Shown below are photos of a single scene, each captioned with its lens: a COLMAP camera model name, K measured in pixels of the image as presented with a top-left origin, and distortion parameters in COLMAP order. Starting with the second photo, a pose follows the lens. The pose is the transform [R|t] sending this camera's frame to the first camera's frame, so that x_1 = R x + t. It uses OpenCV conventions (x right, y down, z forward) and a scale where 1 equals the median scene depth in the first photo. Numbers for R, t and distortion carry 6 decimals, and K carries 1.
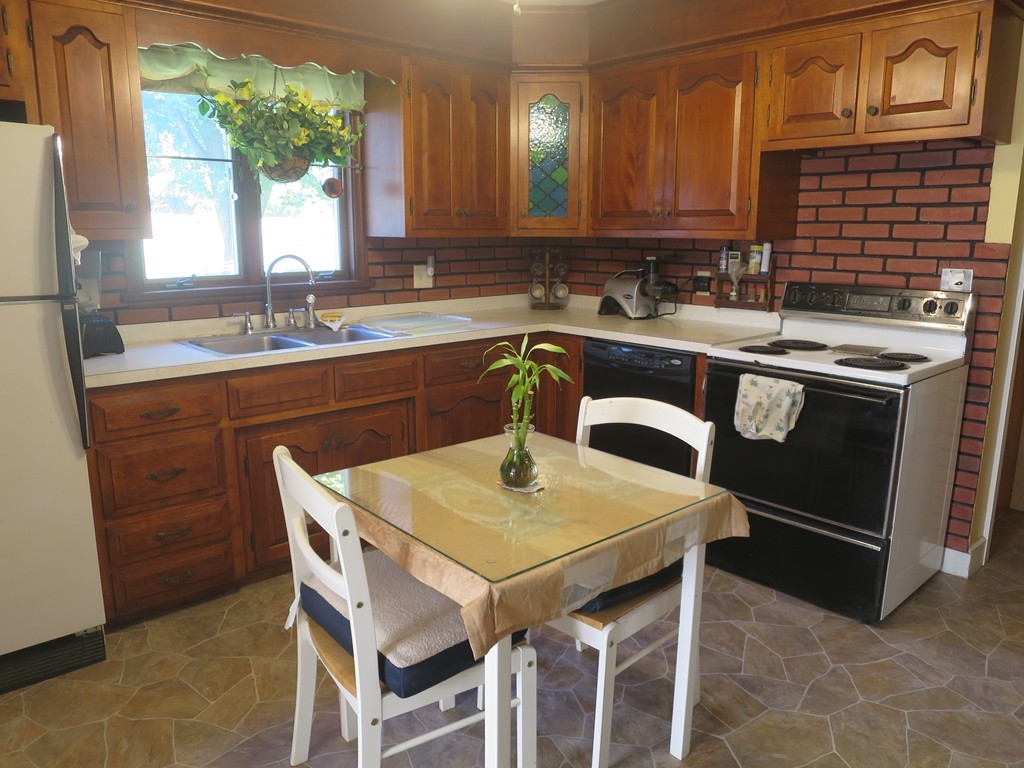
lens RADIAL K [[739.9, 0, 512.0], [0, 739.9, 384.0], [0, 0, 1]] dist [-0.053561, 0.014829]
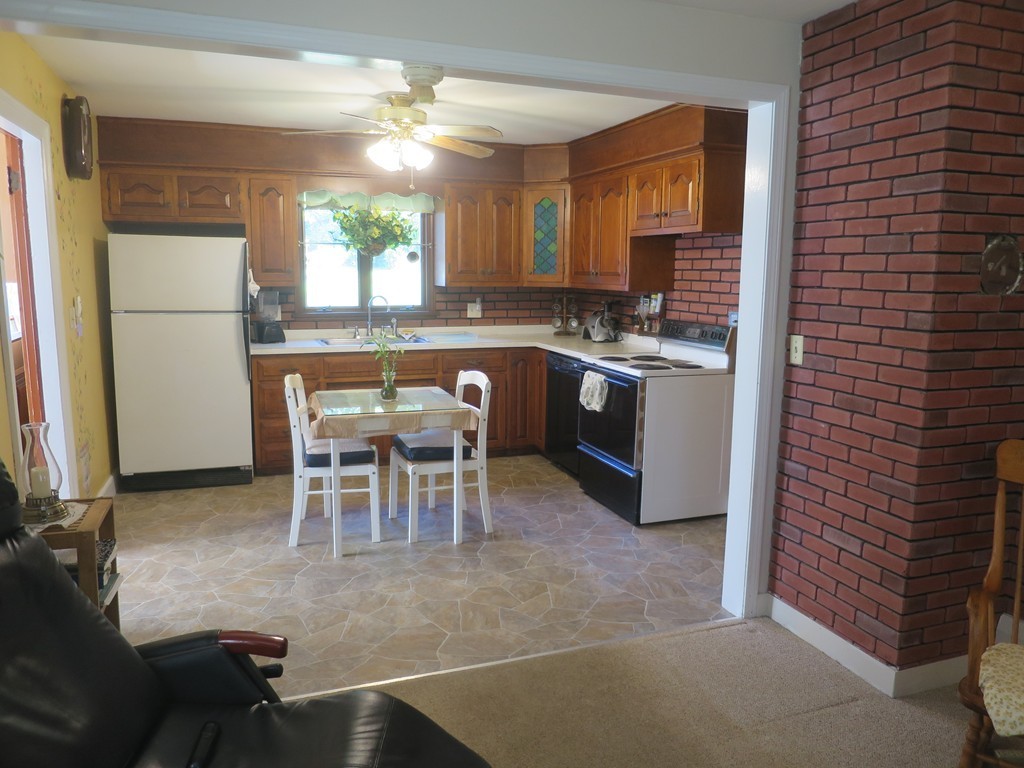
lens RADIAL K [[739.9, 0, 512.0], [0, 739.9, 384.0], [0, 0, 1]] dist [-0.053561, 0.014829]
pose [[0.927041, 0.063045, -0.369622, 0.653481], [-0.082846, 0.995840, -0.037927, 0.078629], [0.365694, 0.065781, 0.928408, -0.522060]]
